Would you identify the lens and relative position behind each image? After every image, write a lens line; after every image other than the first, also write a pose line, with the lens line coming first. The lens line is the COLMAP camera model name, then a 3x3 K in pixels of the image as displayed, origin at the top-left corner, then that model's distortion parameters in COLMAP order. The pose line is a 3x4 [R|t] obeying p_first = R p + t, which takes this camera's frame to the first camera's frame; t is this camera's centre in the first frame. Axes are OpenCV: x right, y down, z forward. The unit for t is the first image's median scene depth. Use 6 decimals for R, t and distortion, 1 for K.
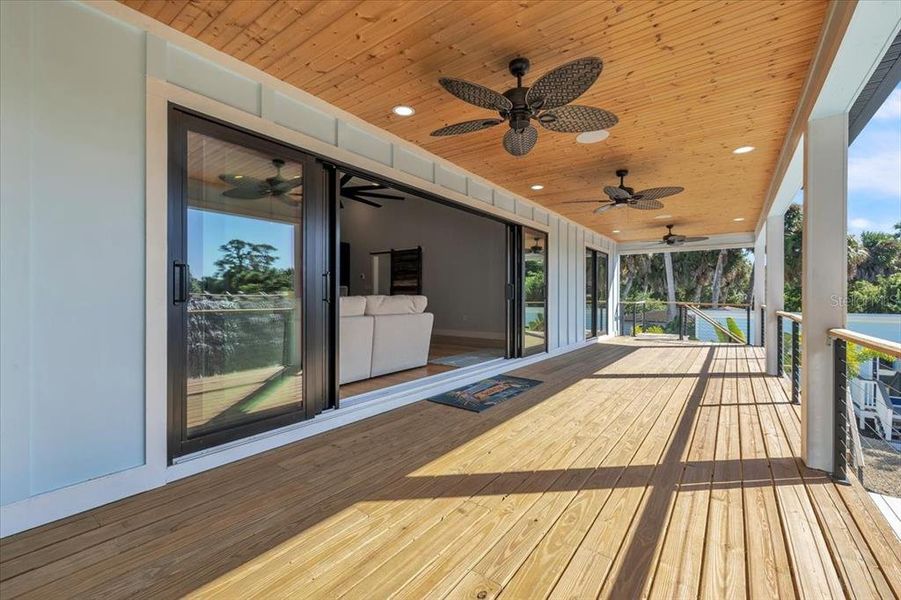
lens RADIAL K [[378.2, 0, 447.5], [0, 378.2, 297.6], [0, 0, 1]] dist [-0.004231, -0.000132]
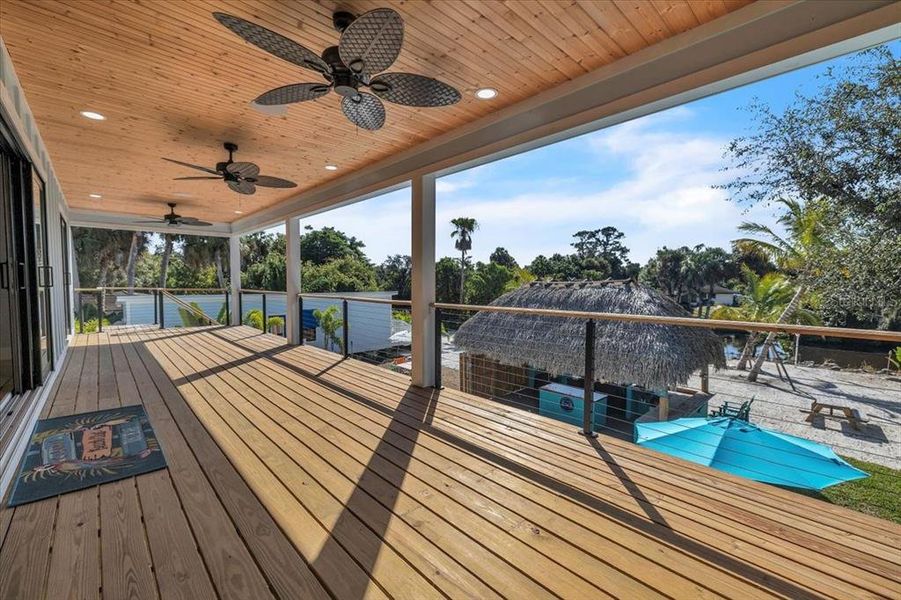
lens RADIAL K [[378.2, 0, 446.7], [0, 378.2, 299.6], [0, 0, 1]] dist [-0.004231, -0.000132]
pose [[0.177530, -0.048818, 0.982904, -0.415390], [-0.000694, 0.998762, 0.049731, -0.013209], [-0.984115, -0.009511, 0.177276, 0.388698]]
